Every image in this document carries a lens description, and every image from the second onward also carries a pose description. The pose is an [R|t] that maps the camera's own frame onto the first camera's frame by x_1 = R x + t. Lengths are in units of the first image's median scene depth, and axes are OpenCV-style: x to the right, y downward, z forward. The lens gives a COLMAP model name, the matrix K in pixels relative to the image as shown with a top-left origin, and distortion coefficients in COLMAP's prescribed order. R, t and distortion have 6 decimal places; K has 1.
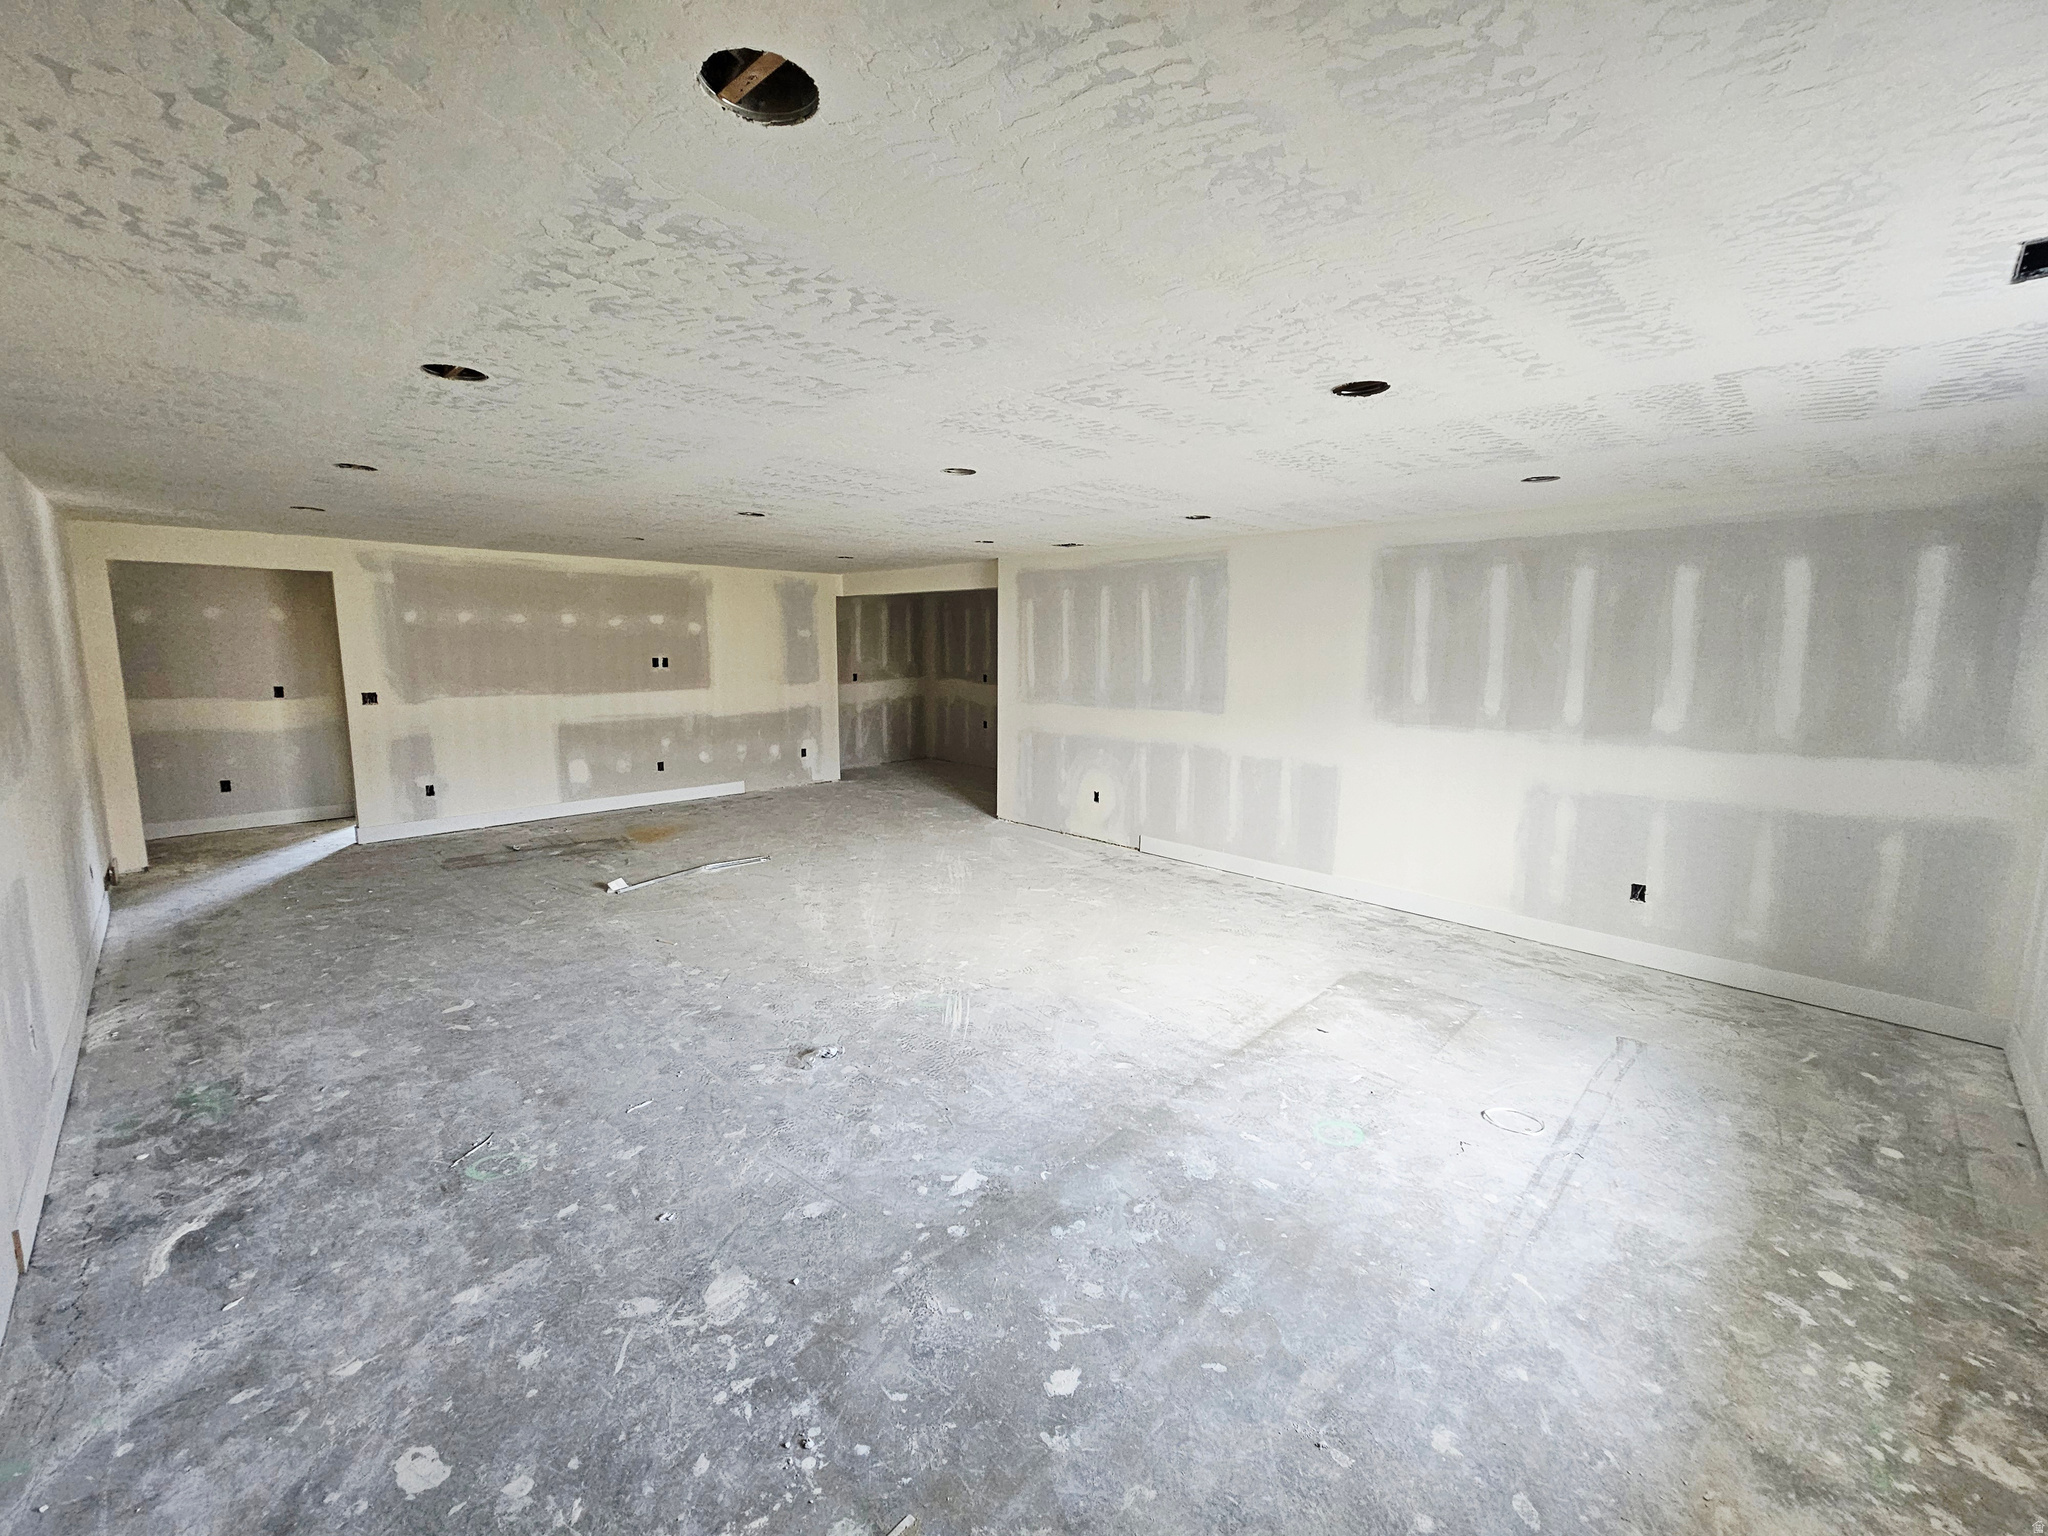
lens RADIAL K [[844.4, 0, 1025.6], [0, 844.4, 764.6], [0, 0, 1]] dist [-0.000012, 0.000263]
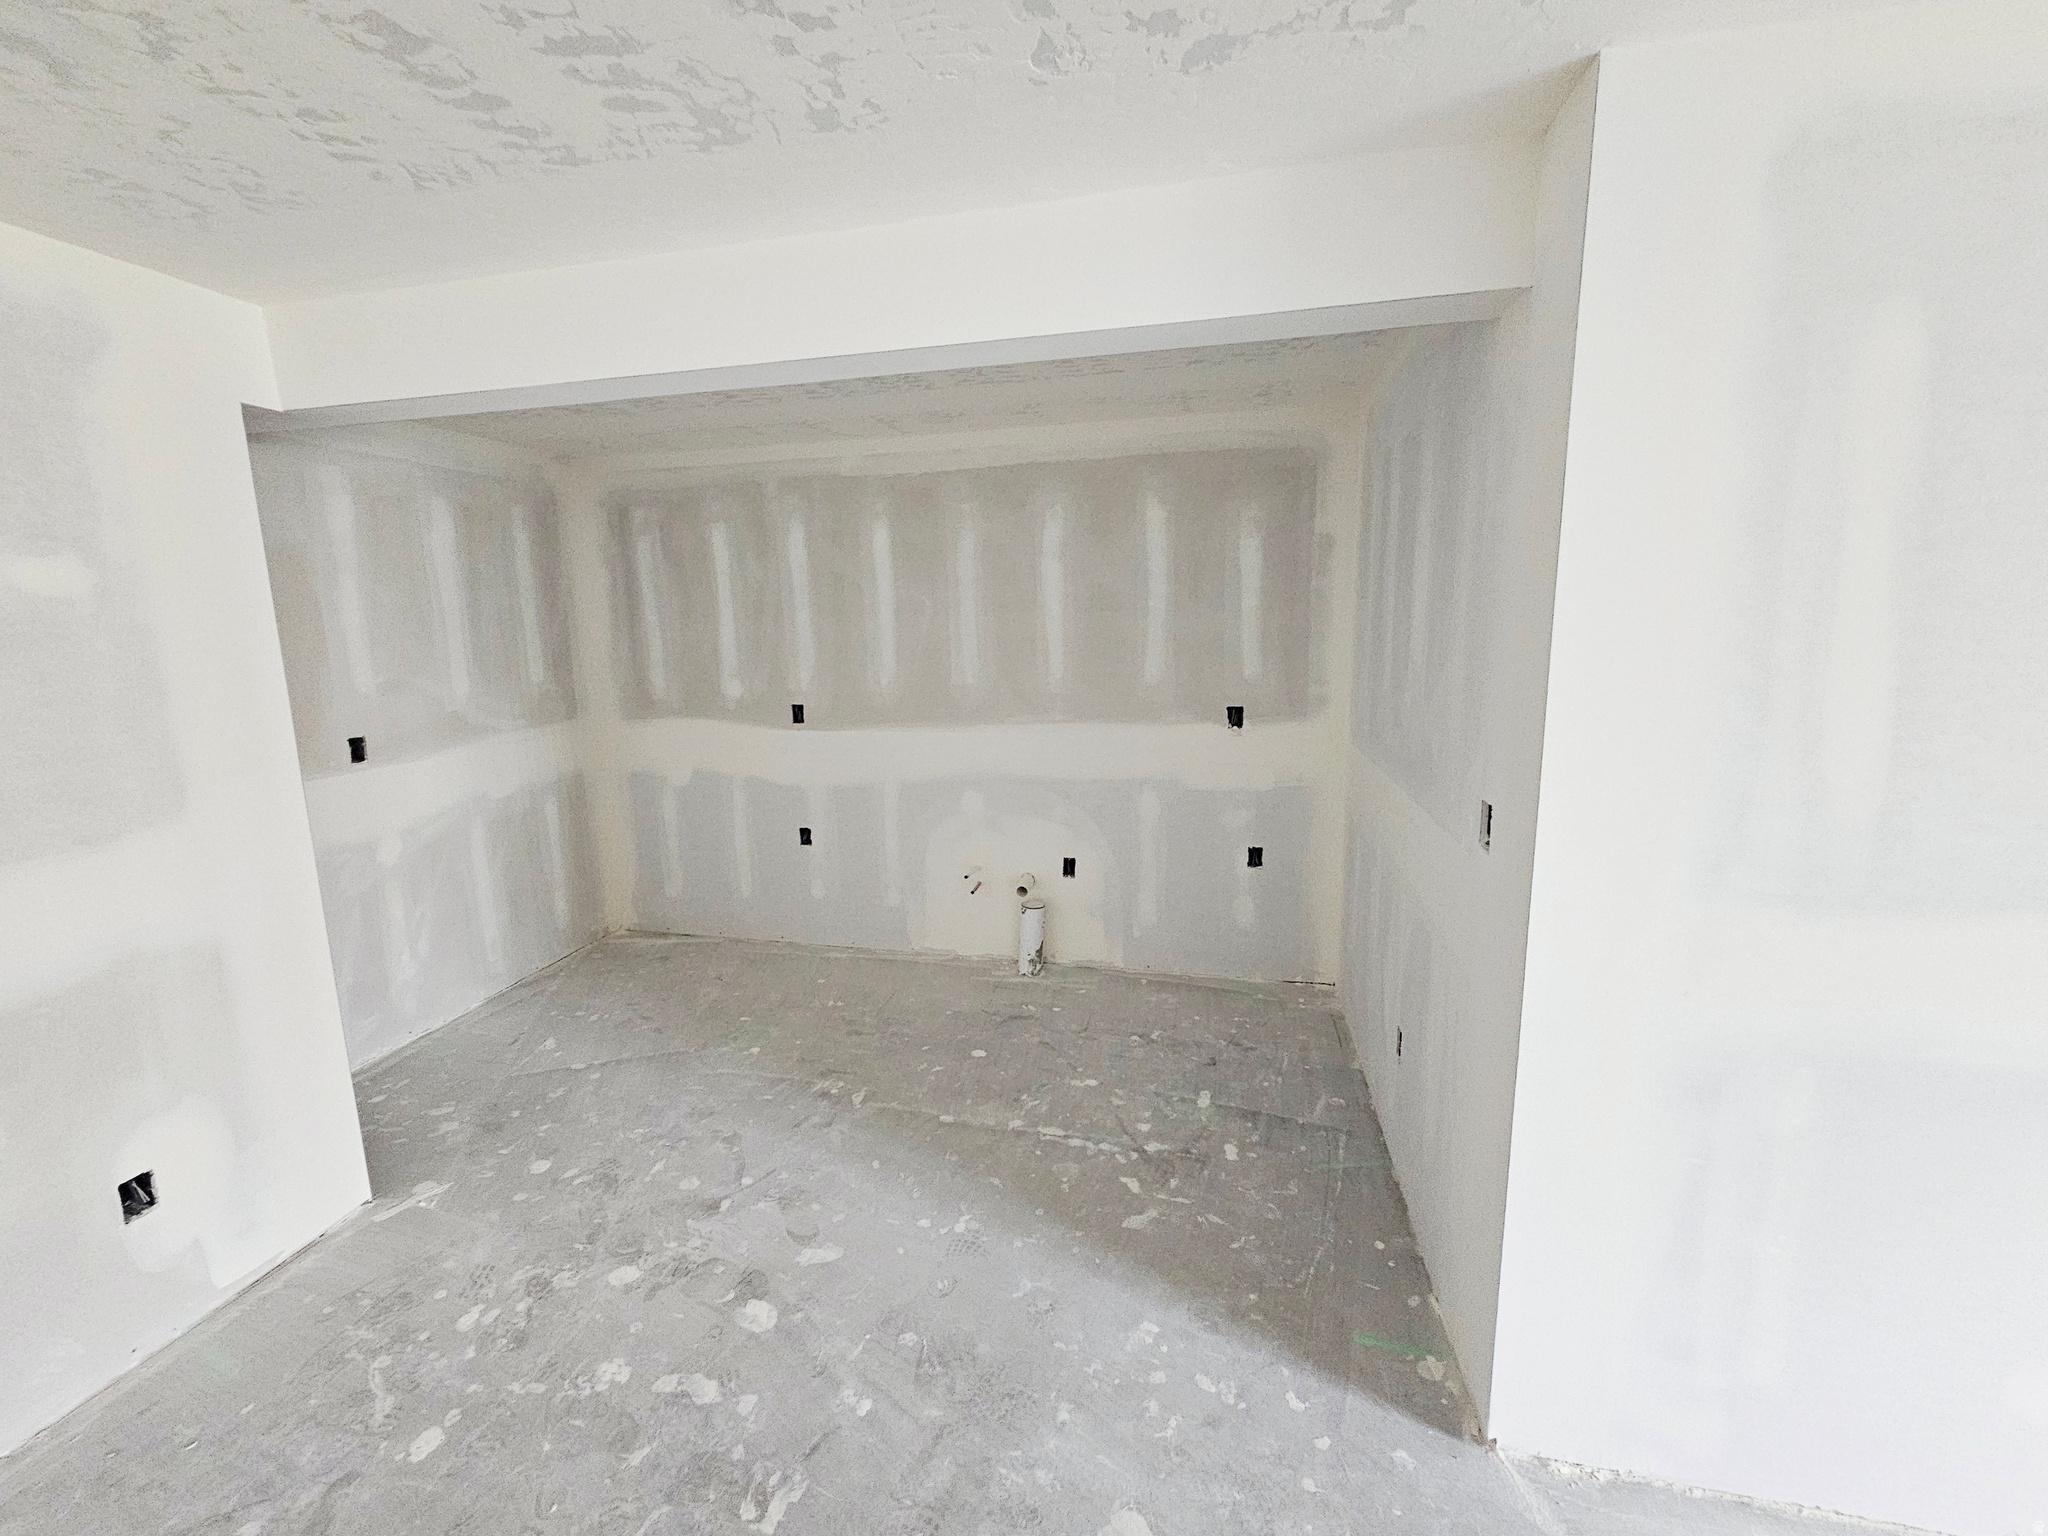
lens RADIAL K [[844.4, 0, 1020.2], [0, 844.4, 762.3], [0, 0, 1]] dist [-0.000012, 0.000263]
pose [[0.857102, -0.110730, 0.503105, -0.149883], [0.100512, 0.993802, 0.047494, -0.087931], [-0.505246, 0.009861, 0.862919, 0.623372]]
